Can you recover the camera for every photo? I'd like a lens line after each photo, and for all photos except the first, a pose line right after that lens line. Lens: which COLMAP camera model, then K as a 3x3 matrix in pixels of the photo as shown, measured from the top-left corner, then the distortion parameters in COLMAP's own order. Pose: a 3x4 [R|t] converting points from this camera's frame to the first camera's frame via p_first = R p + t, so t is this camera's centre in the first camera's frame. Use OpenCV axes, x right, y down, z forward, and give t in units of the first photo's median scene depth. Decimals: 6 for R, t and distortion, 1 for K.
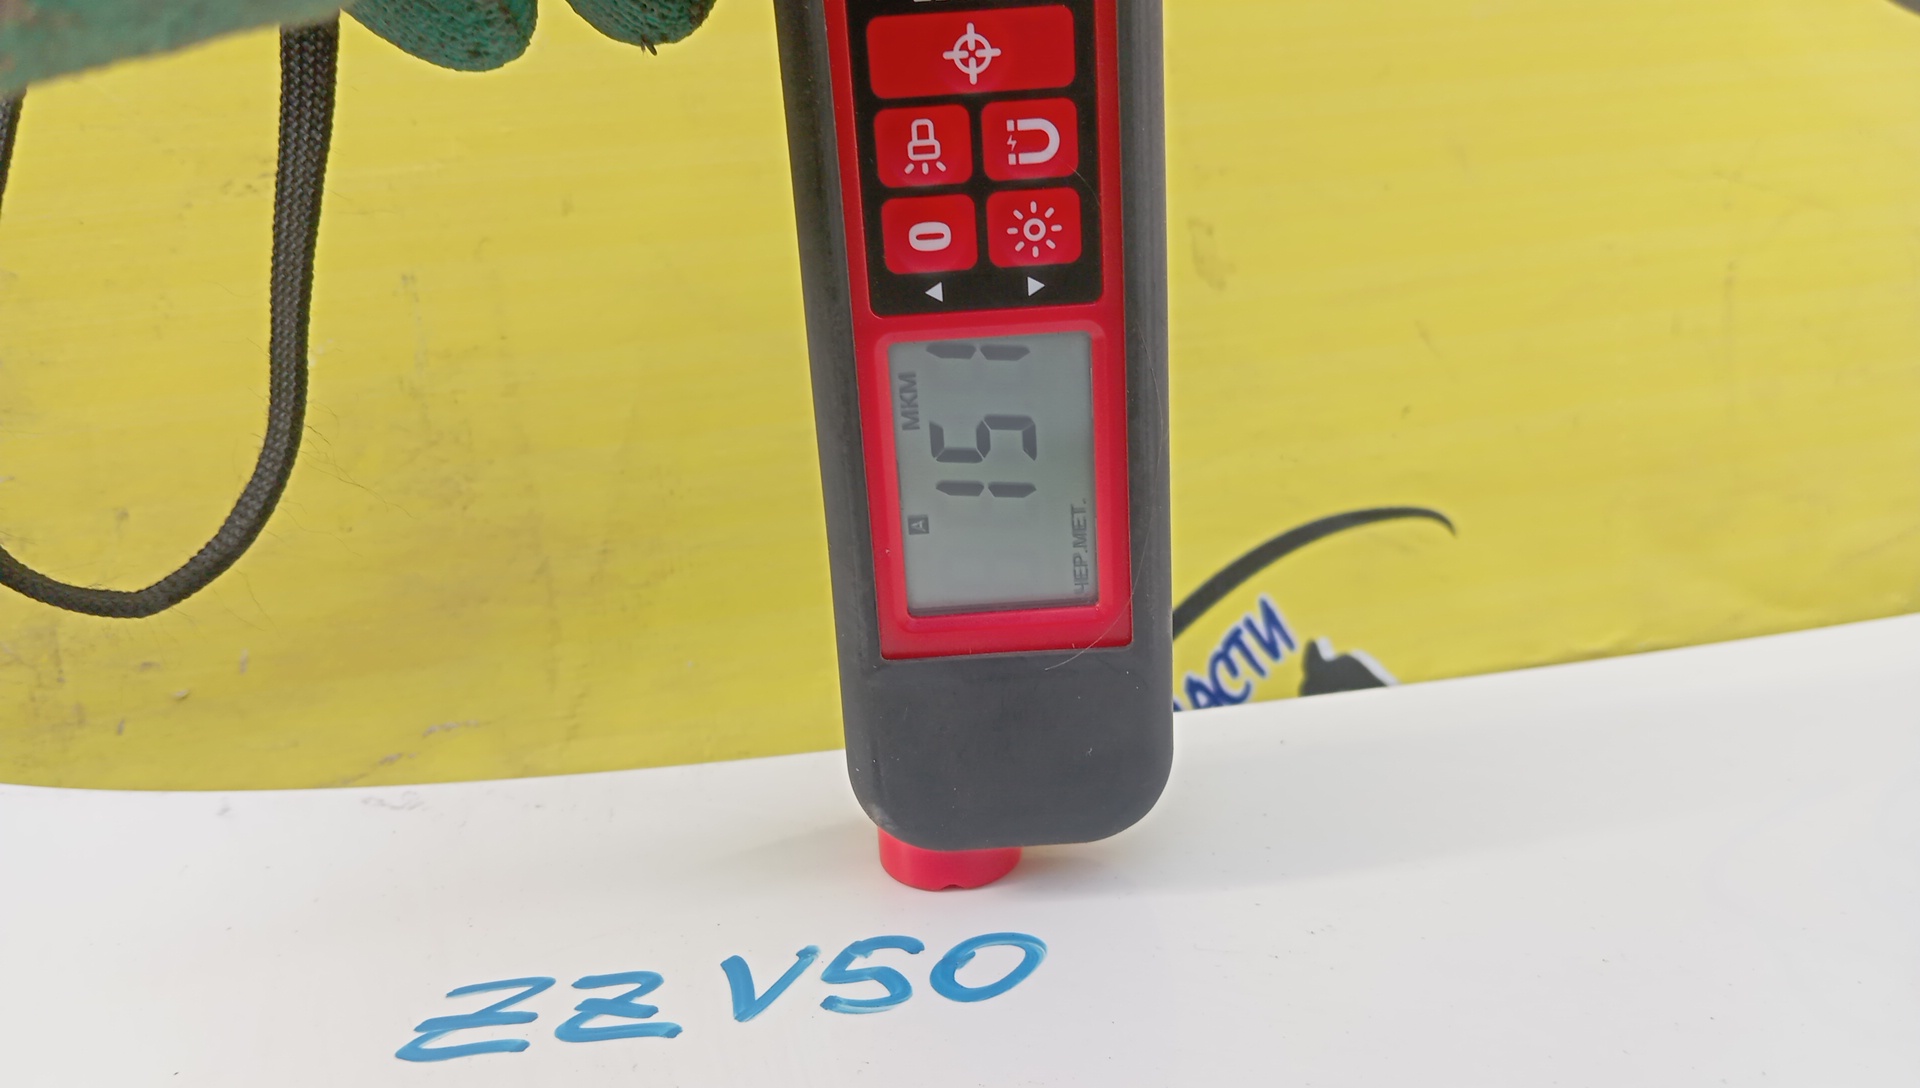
lens RADIAL K [[1605.3, 0, 960.0], [0, 1605.3, 544.0], [0, 0, 1]] dist [0.082297, -0.191238]
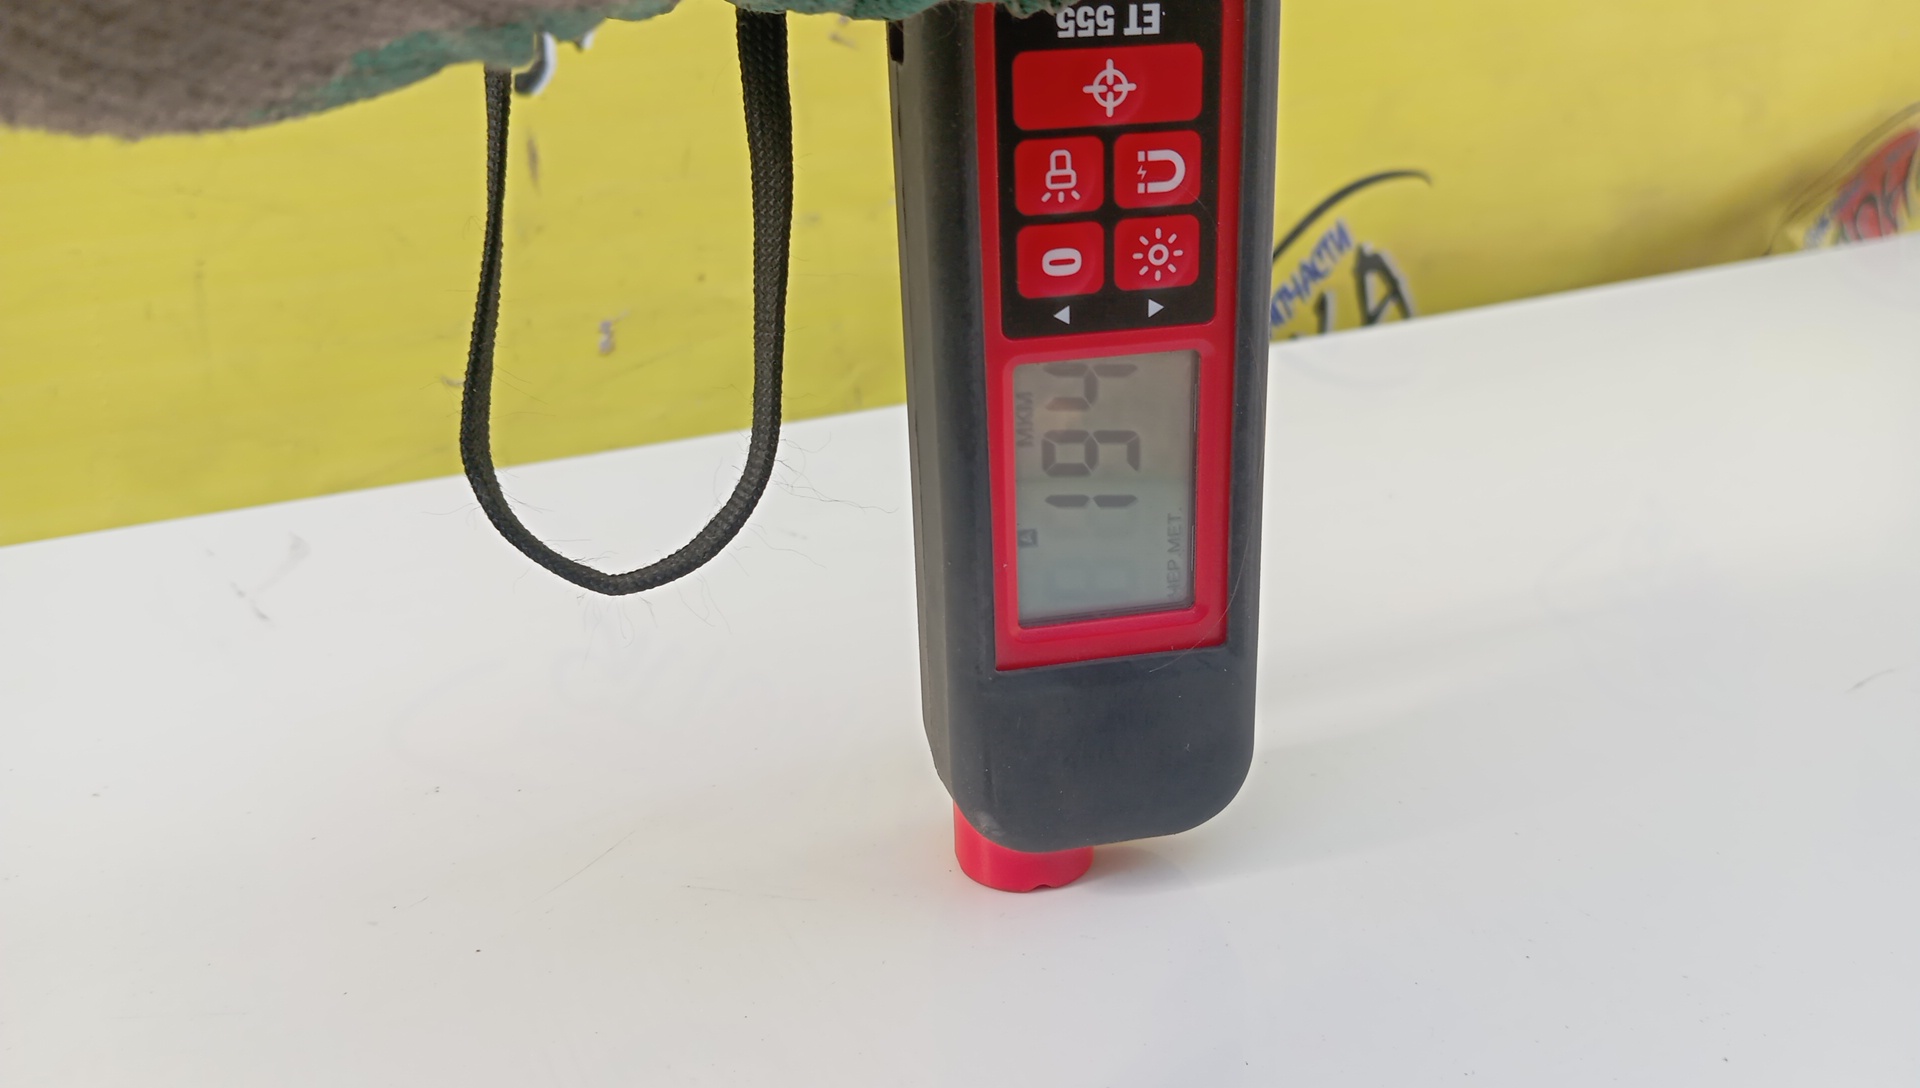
lens RADIAL K [[1605.3, 0, 960.0], [0, 1605.3, 544.0], [0, 0, 1]] dist [0.082297, -0.191238]
pose [[0.978839, -0.043299, 0.199997, -0.299178], [0.043212, 0.999054, 0.004799, -0.016836], [-0.200016, 0.003945, 0.979785, -0.005050]]
